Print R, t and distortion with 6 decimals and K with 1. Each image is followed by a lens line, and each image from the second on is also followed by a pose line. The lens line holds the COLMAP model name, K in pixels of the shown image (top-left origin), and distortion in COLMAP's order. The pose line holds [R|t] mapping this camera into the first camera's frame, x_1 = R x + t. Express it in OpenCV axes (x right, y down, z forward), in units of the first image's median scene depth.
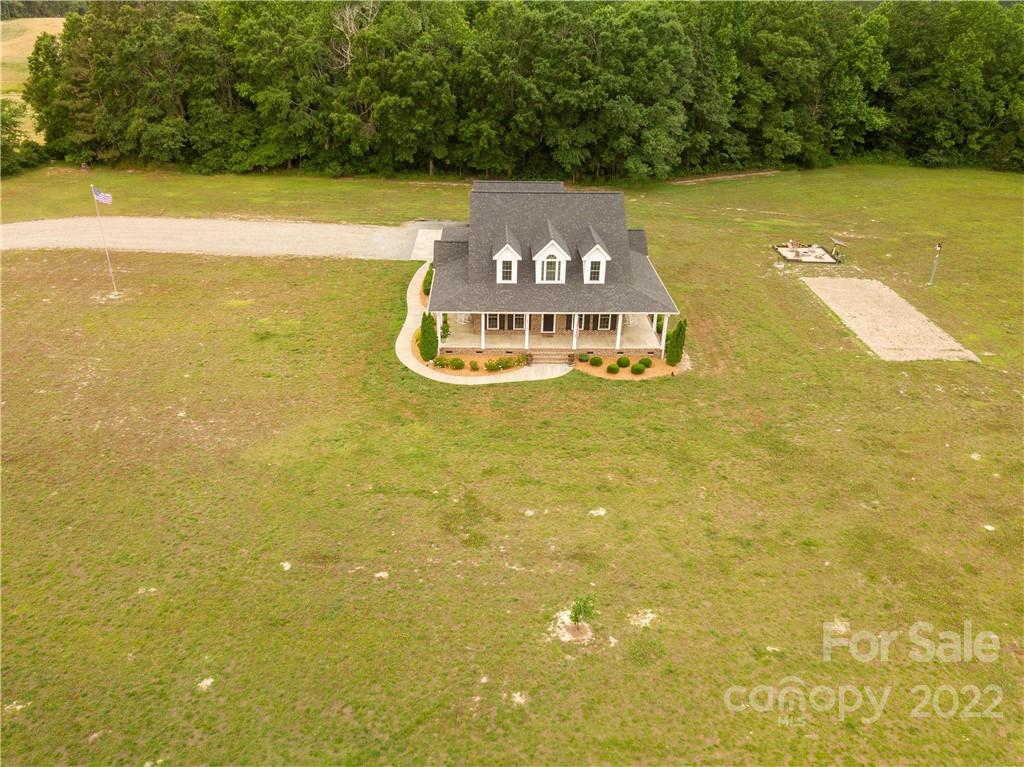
lens RADIAL K [[812.1, 0, 503.5], [0, 812.1, 387.1], [0, 0, 1]] dist [0.028670, -0.005707]
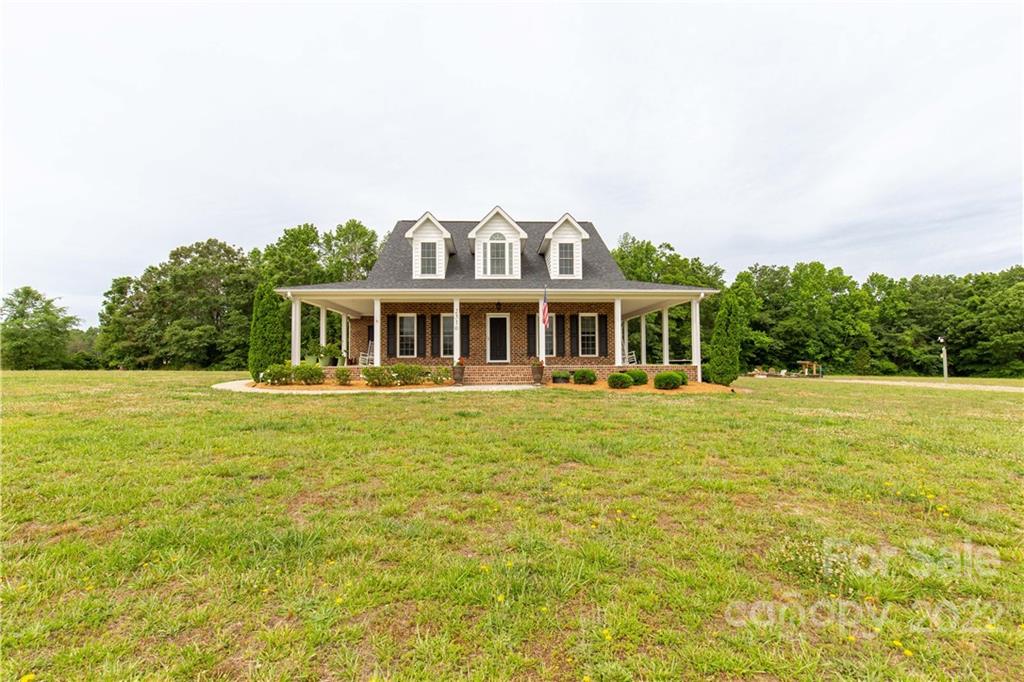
lens RADIAL K [[486.9, 0, 504.9], [0, 486.9, 339.2], [0, 0, 1]] dist [0.002500, 0.000325]
pose [[0.999596, -0.022448, 0.017454, 0.030455], [0.028087, 0.875180, -0.482981, 0.053453], [-0.004434, 0.483276, 0.875457, 0.378728]]
